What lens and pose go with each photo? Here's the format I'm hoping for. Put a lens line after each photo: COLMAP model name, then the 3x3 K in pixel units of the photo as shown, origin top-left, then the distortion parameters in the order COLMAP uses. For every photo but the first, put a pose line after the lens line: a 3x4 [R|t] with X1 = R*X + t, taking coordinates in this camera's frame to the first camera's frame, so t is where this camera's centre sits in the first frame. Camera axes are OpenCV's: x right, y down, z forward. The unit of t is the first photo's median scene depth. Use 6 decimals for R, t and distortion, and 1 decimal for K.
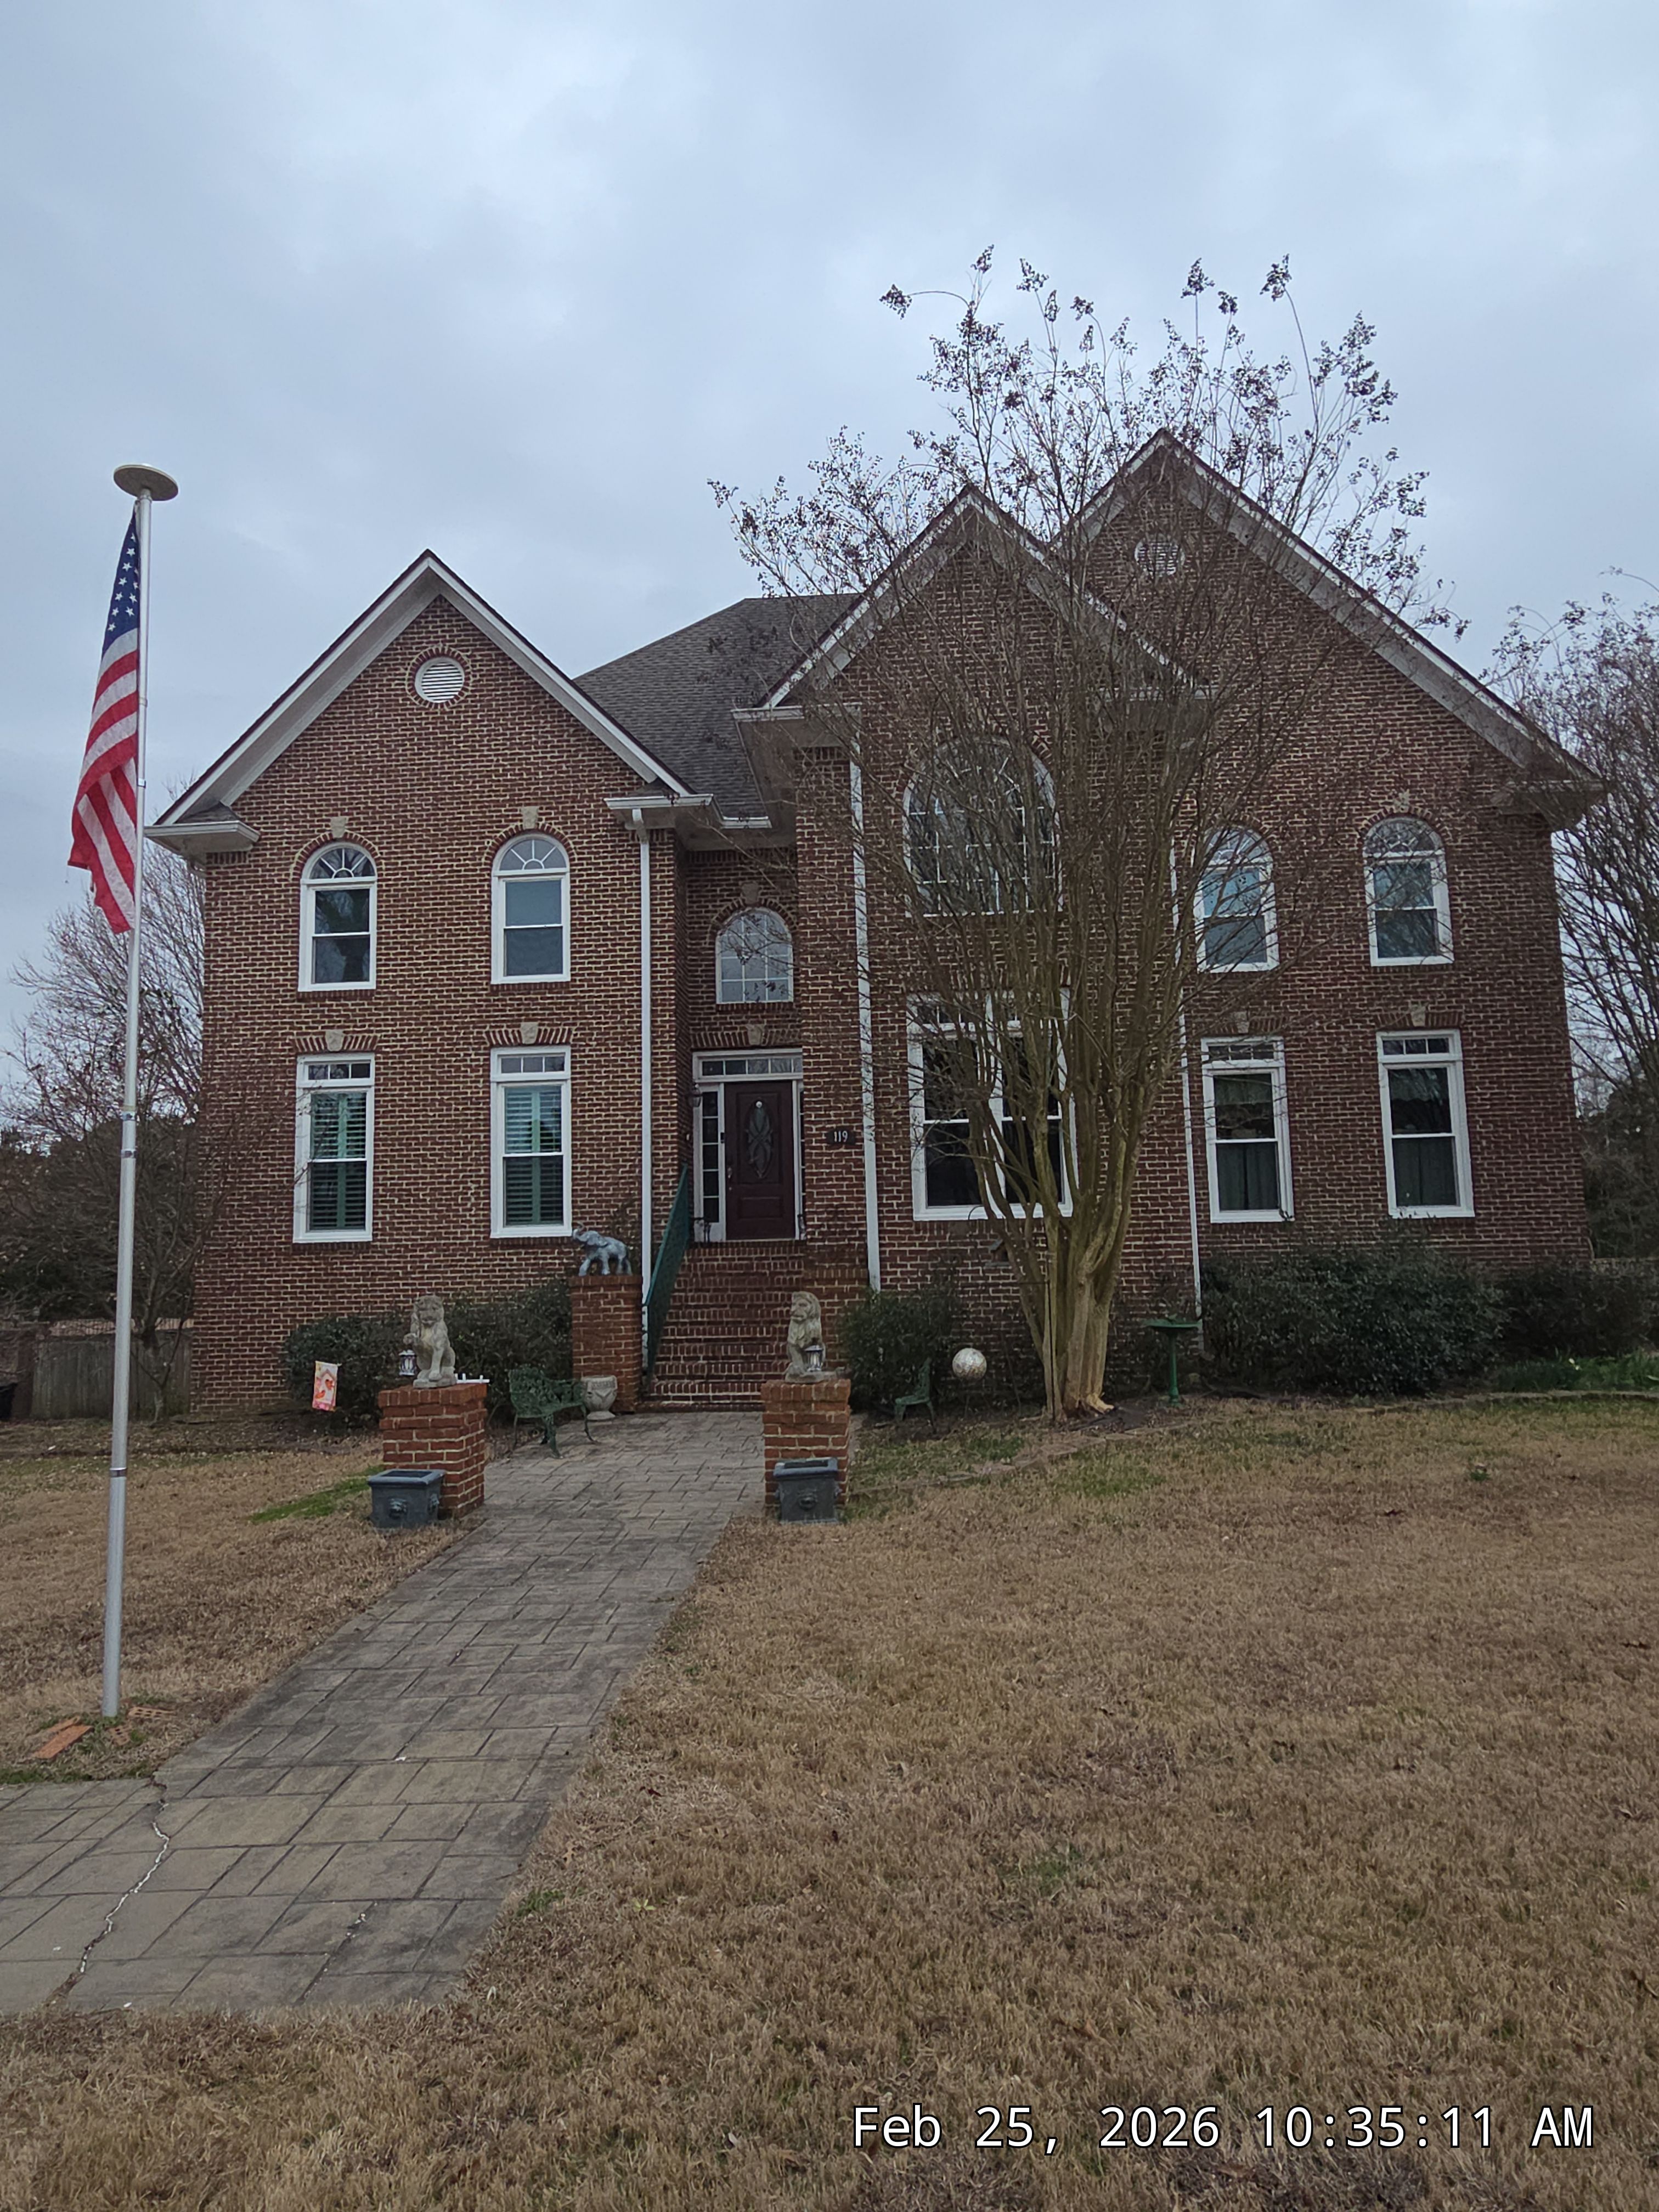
lens RADIAL K [[1335.7, 0, 805.7], [0, 1335.7, 1120.1], [0, 0, 1]] dist [0.007929, 0.001387]
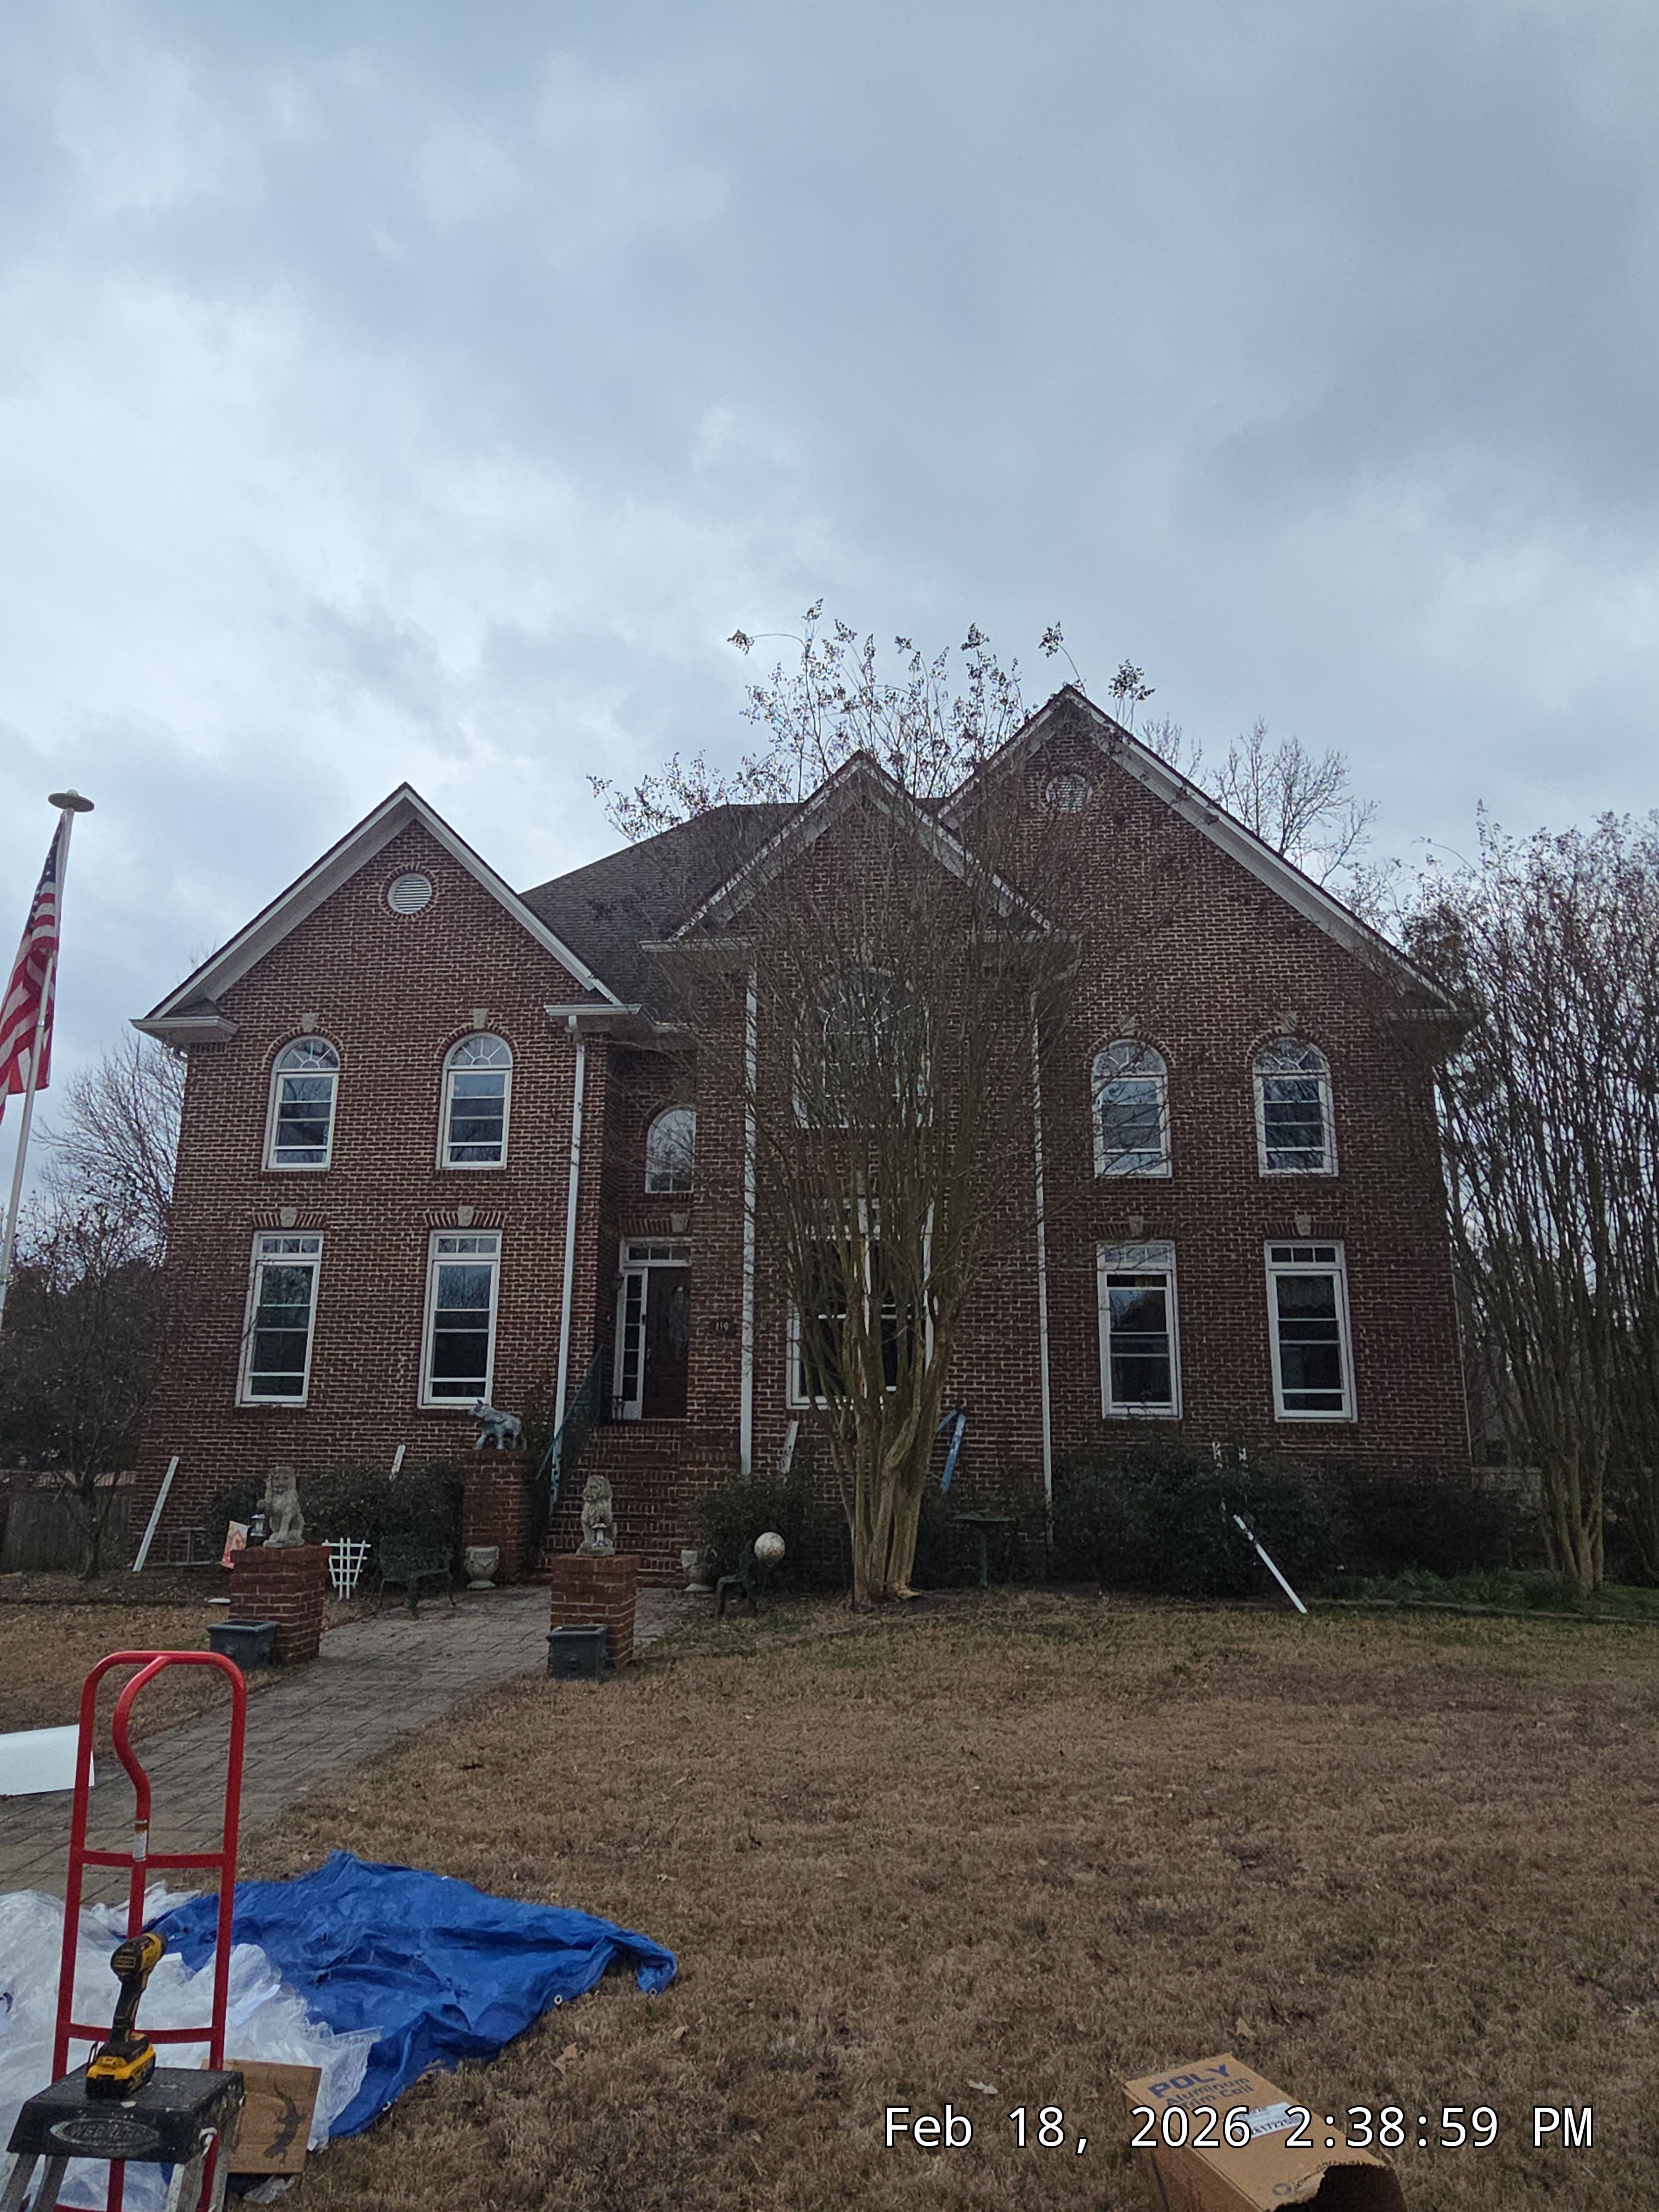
lens RADIAL K [[1409.2, 0, 801.1], [0, 1409.2, 1099.3], [0, 0, 1]] dist [0.014986, 0.000027]
pose [[0.998398, 0.026596, -0.049934, 0.118220], [-0.032736, 0.991428, -0.126484, -0.023650], [0.046142, 0.127916, 0.990711, -0.127628]]
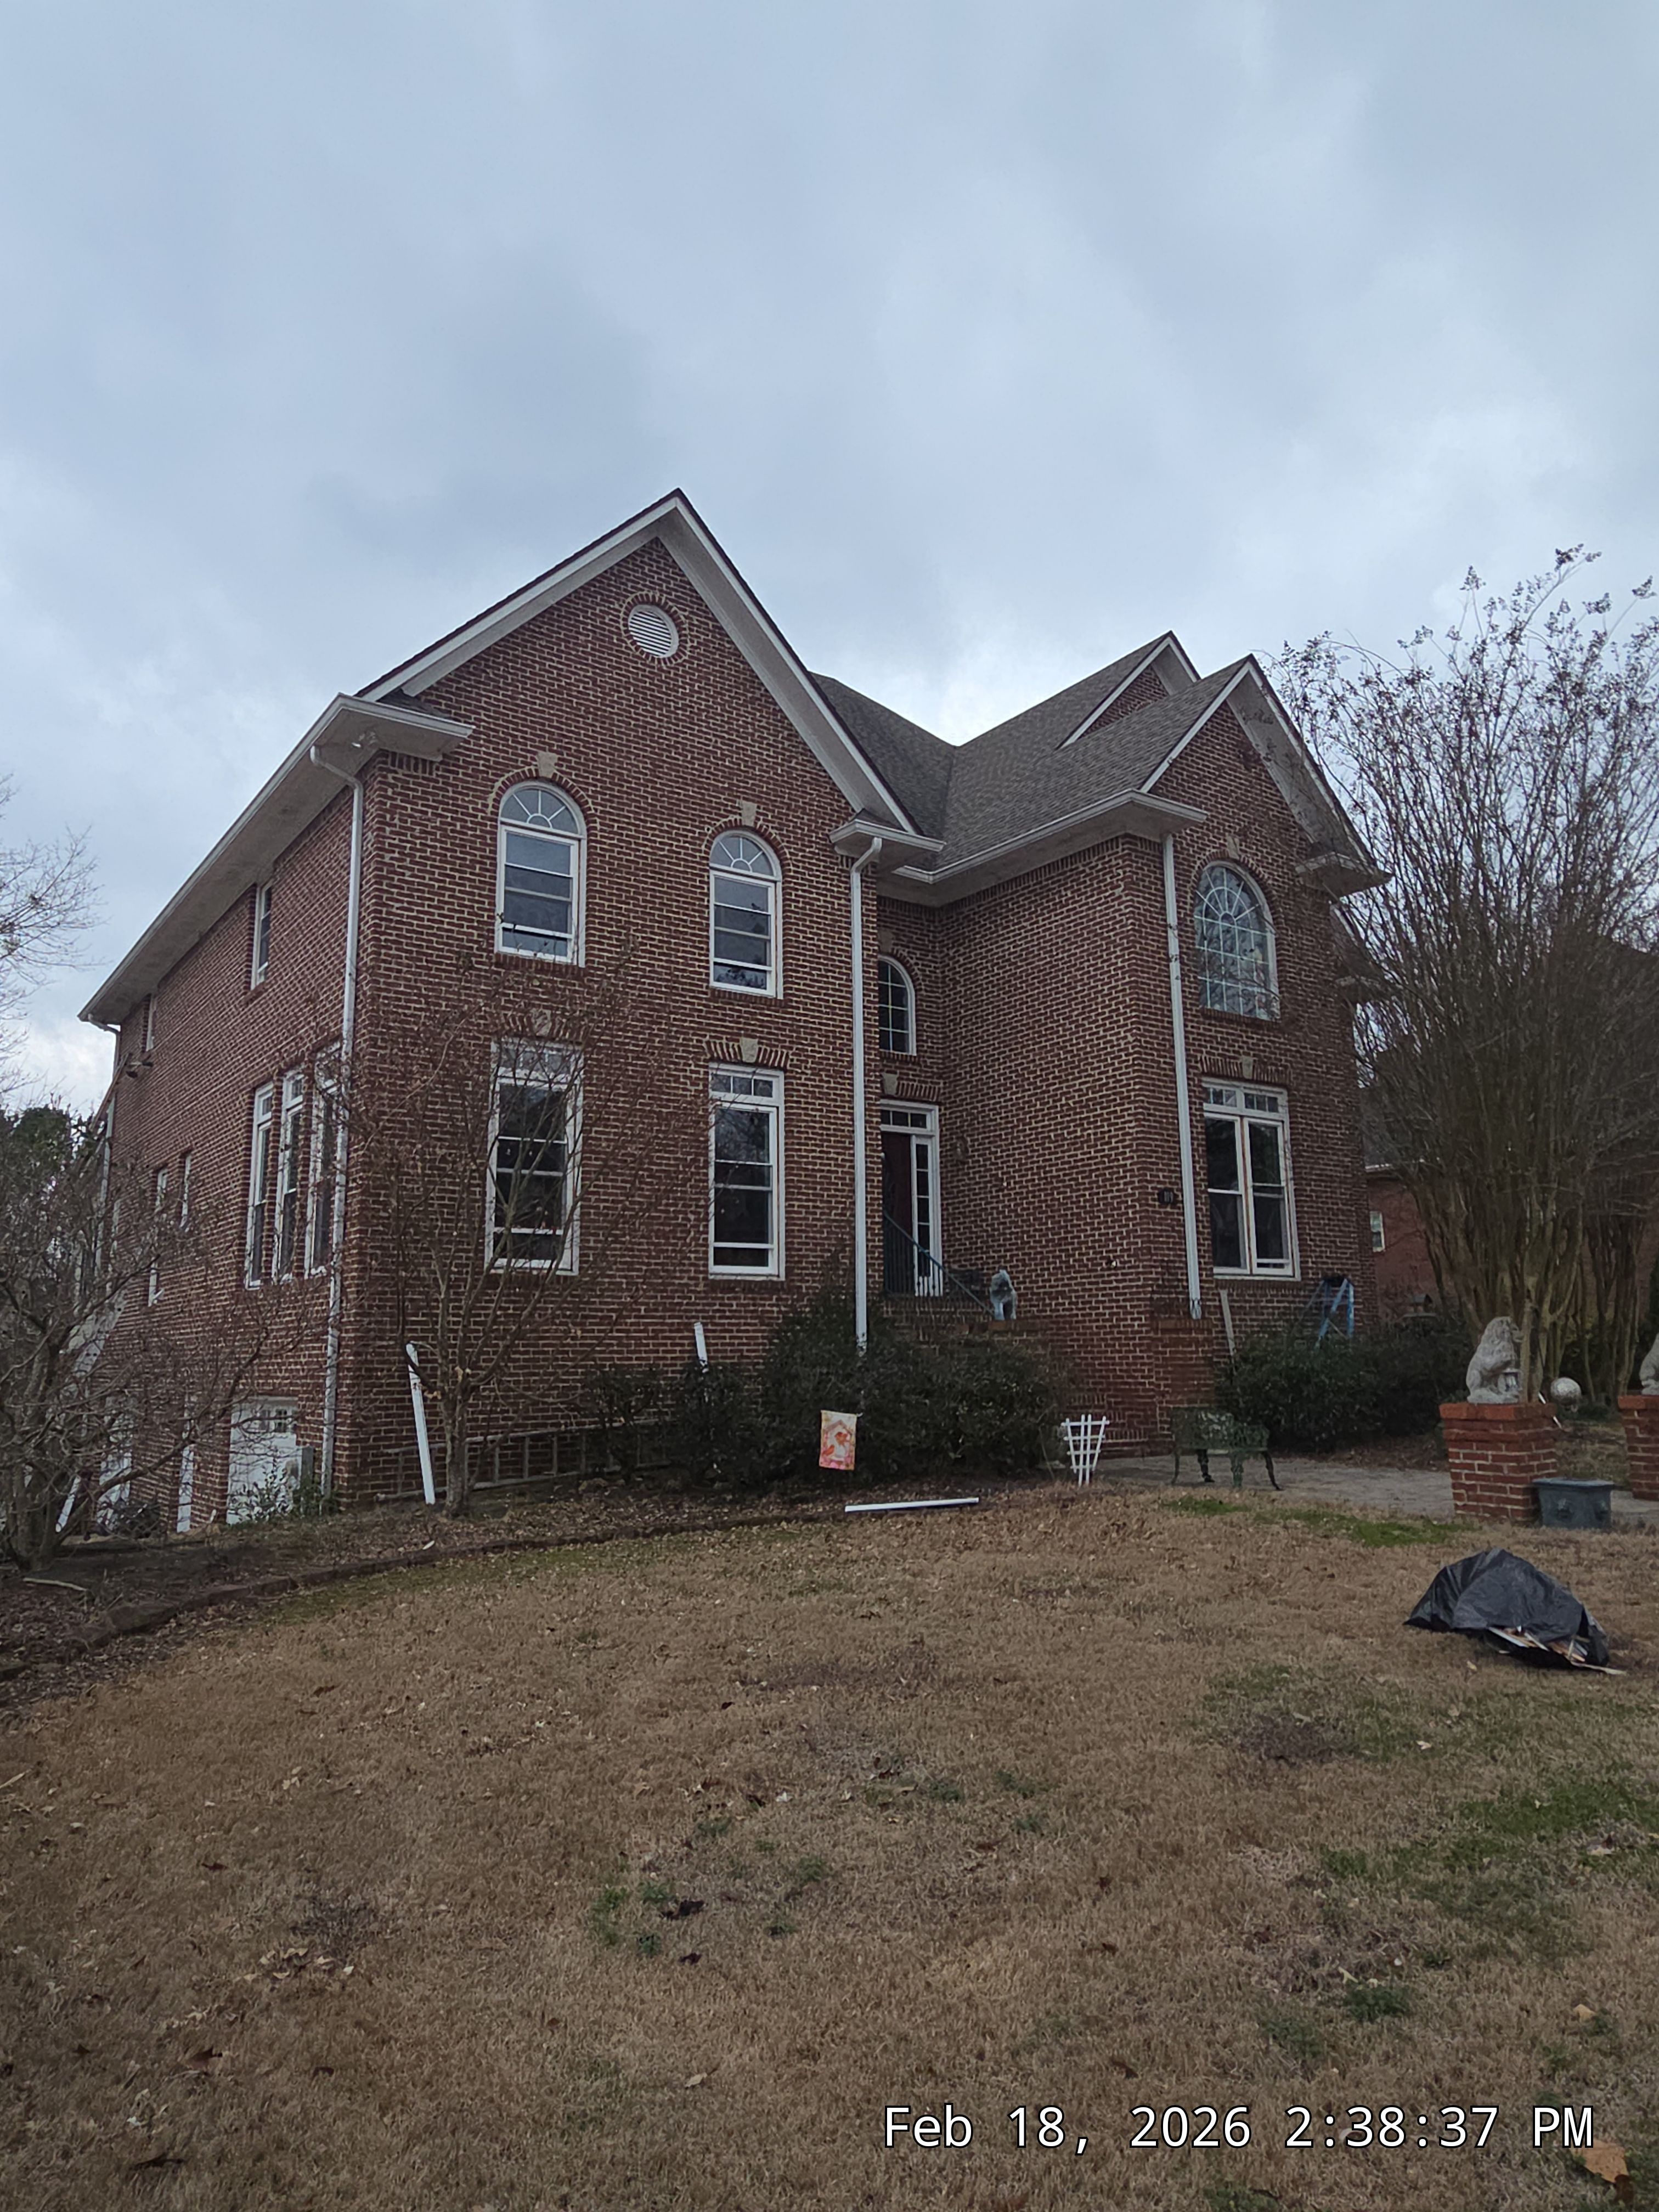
lens RADIAL K [[1406.2, 0, 779.4], [0, 1406.2, 1106.4], [0, 0, 1]] dist [0.006845, 0.001138]
pose [[0.774895, 0.123091, 0.619989, -0.769932], [-0.076520, 0.991910, -0.101292, 0.065553], [-0.627442, 0.031049, 0.778044, 0.258688]]
